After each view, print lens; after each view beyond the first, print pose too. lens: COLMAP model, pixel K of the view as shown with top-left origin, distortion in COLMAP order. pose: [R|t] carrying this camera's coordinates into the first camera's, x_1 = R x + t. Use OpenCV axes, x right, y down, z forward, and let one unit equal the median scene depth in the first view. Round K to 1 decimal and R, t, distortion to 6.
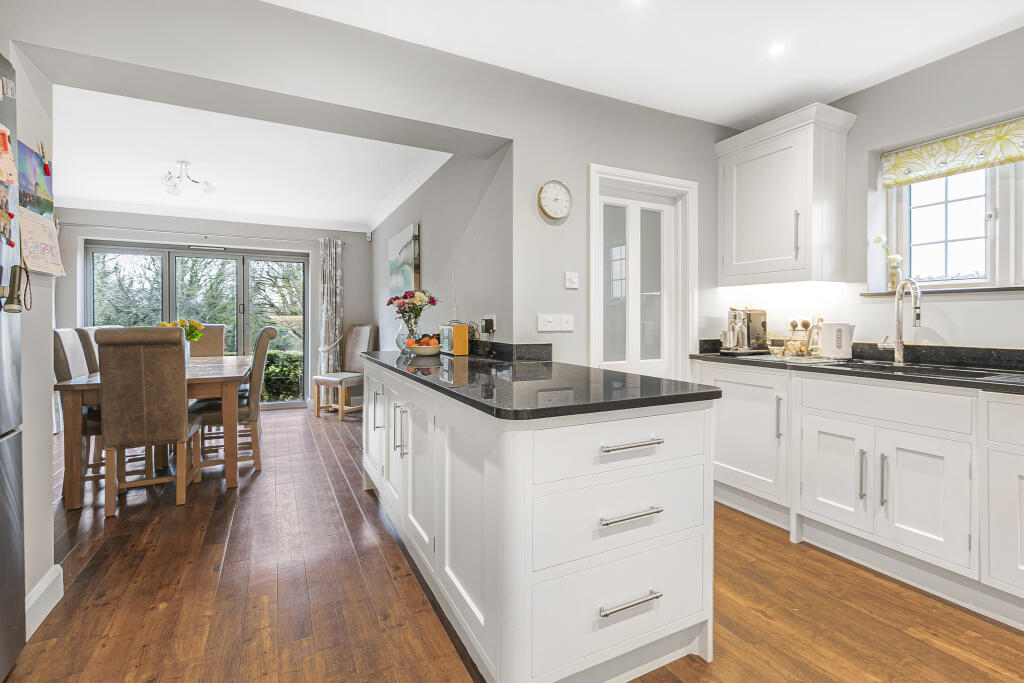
lens RADIAL K [[471.7, 0, 508.0], [0, 471.7, 322.3], [0, 0, 1]] dist [-0.000836, -0.000607]
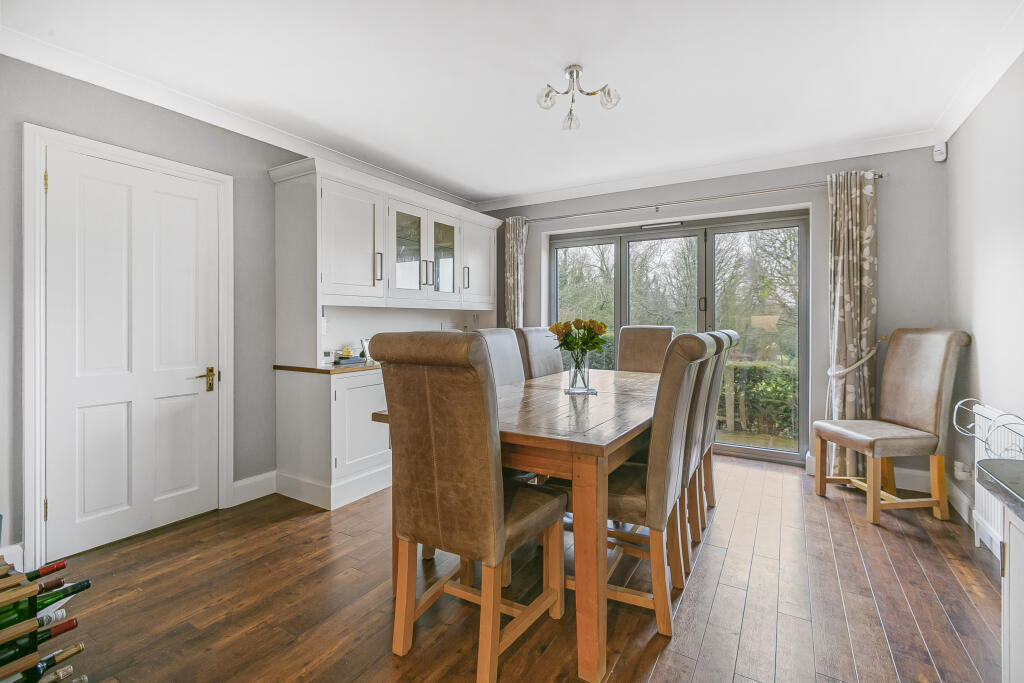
lens RADIAL K [[433.9, 0, 536.8], [0, 433.9, 320.2], [0, 0, 1]] dist [-0.001093, 0.000013]
pose [[0.540900, -0.001235, -0.841086, -0.151539], [-0.005873, 0.999969, -0.005246, -0.000306], [0.841066, 0.007777, 0.540876, 0.428508]]
